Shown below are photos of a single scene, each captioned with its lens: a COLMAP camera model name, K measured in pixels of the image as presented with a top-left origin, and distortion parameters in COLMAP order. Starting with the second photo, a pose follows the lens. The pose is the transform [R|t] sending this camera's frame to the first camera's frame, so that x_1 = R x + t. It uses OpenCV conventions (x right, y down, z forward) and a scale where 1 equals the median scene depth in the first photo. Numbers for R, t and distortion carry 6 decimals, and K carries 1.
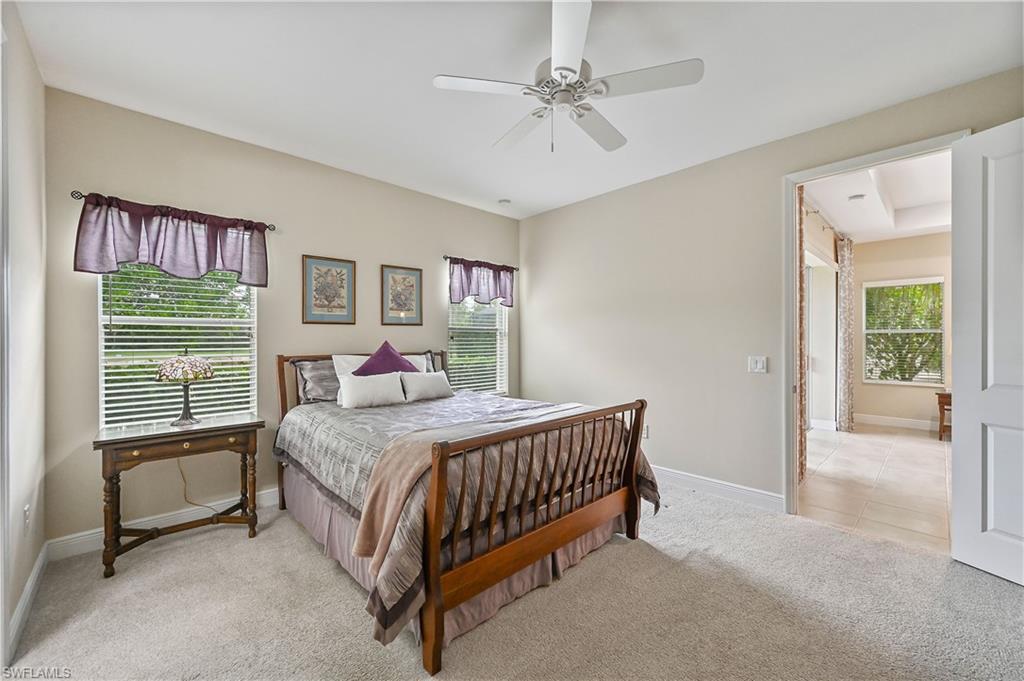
lens RADIAL K [[404.0, 0, 508.1], [0, 404.0, 335.8], [0, 0, 1]] dist [0.006556, -0.001316]
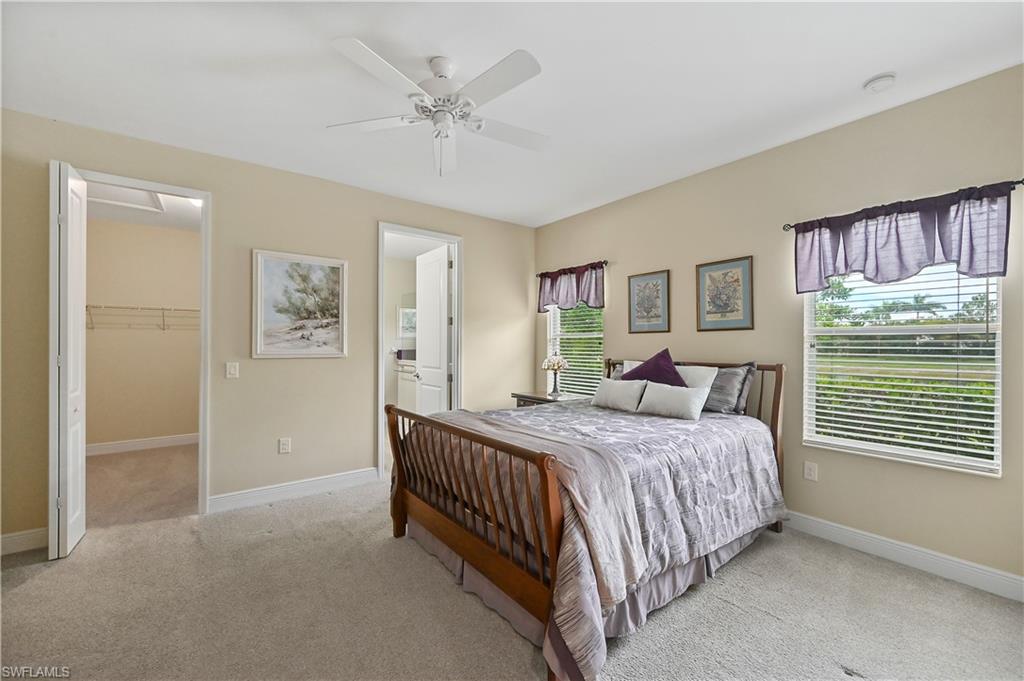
lens RADIAL K [[404.0, 0, 494.3], [0, 404.0, 346.2], [0, 0, 1]] dist [0.006556, -0.001316]
pose [[-0.134961, 0.007571, -0.990822, 0.640233], [0.003456, 0.999968, 0.007171, -0.001855], [0.990845, -0.002456, -0.134983, 0.659174]]
